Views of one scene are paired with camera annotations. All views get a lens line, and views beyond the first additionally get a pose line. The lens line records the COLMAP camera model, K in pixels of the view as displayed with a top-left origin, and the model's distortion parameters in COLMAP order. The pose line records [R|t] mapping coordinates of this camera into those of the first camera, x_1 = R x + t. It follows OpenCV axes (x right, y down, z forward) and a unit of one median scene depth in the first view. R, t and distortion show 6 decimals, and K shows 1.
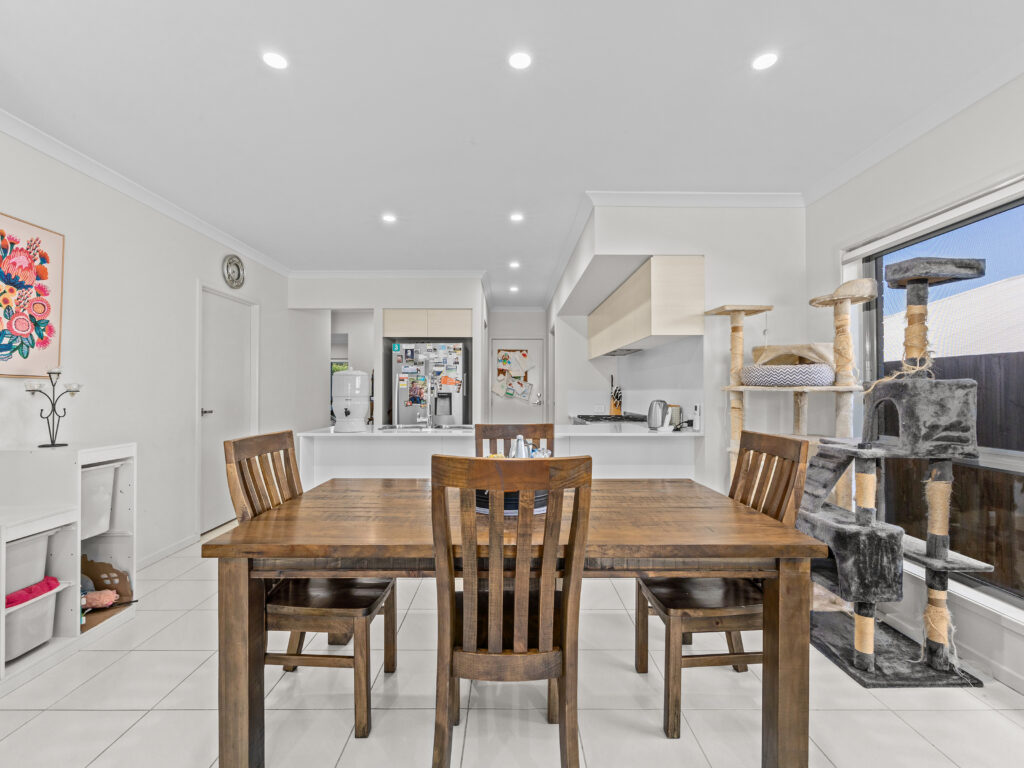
lens RADIAL K [[461.5, 0, 514.2], [0, 461.5, 385.2], [0, 0, 1]] dist [-0.005736, 0.000413]
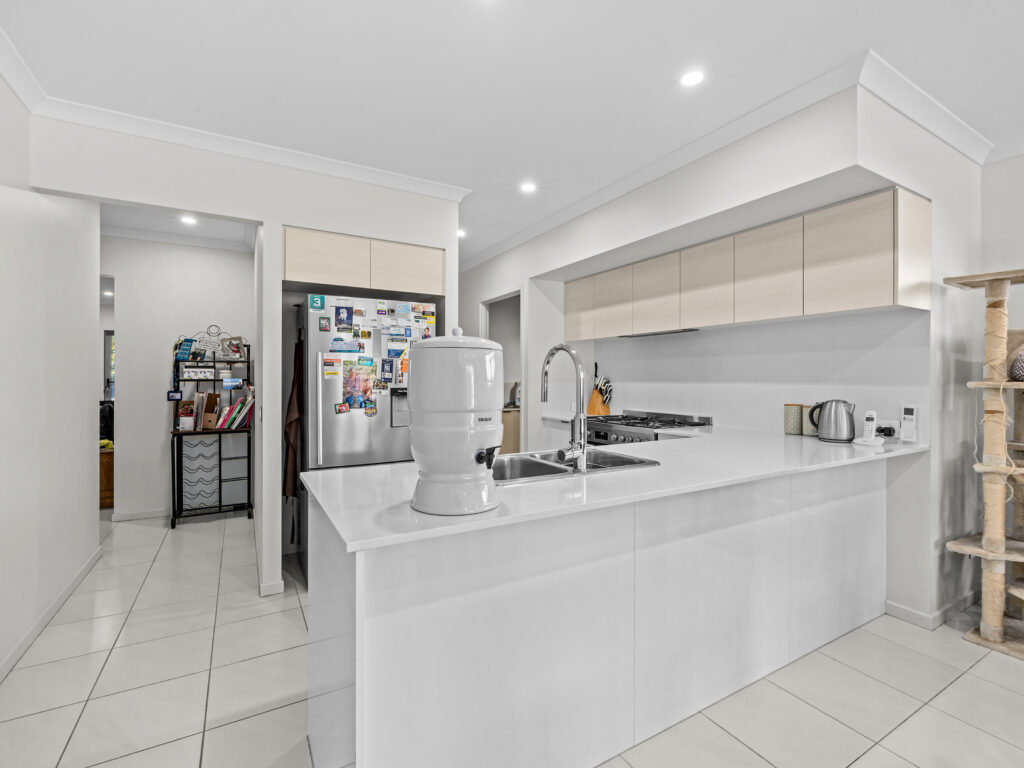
lens RADIAL K [[461.5, 0, 517.2], [0, 461.5, 388.9], [0, 0, 1]] dist [-0.005736, 0.000413]
pose [[0.870211, -0.005587, 0.492648, -0.316342], [-0.010847, 0.999476, 0.030494, -0.001064], [-0.492560, -0.031880, 0.869694, 0.427812]]
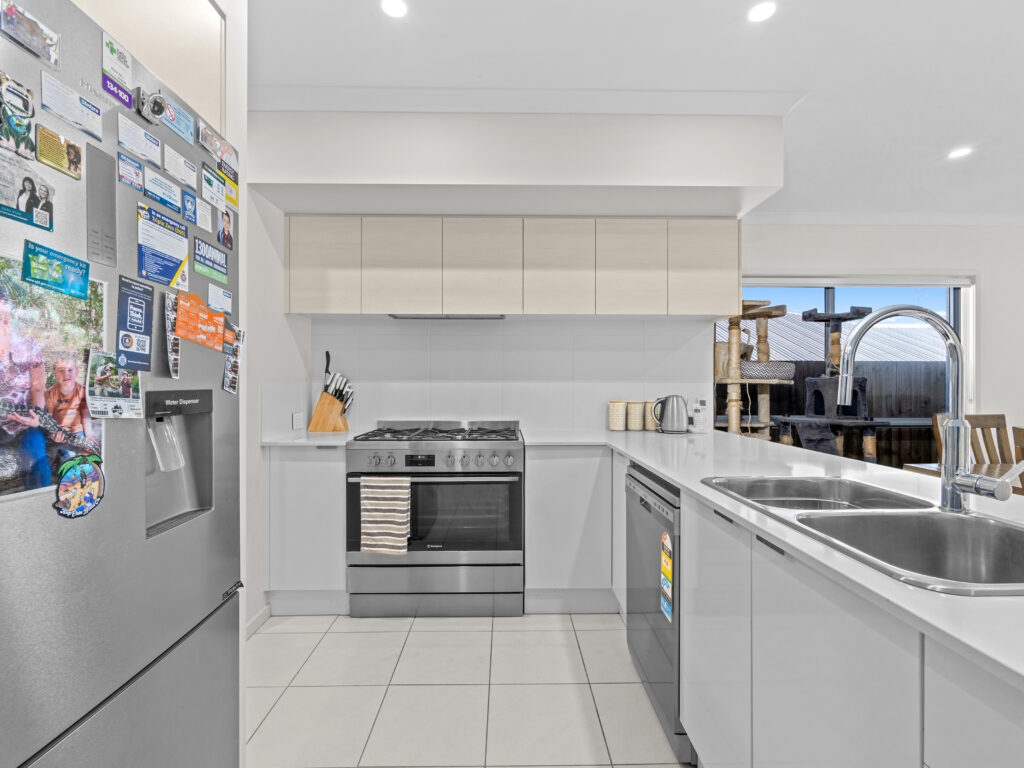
lens RADIAL K [[461.5, 0, 511.6], [0, 461.5, 384.9], [0, 0, 1]] dist [-0.005736, 0.000413]
pose [[0.013617, 0.000512, 0.999907, -0.321856], [-0.014362, 0.999897, -0.000316, 0.012997], [-0.999804, -0.014356, 0.013623, 0.876058]]
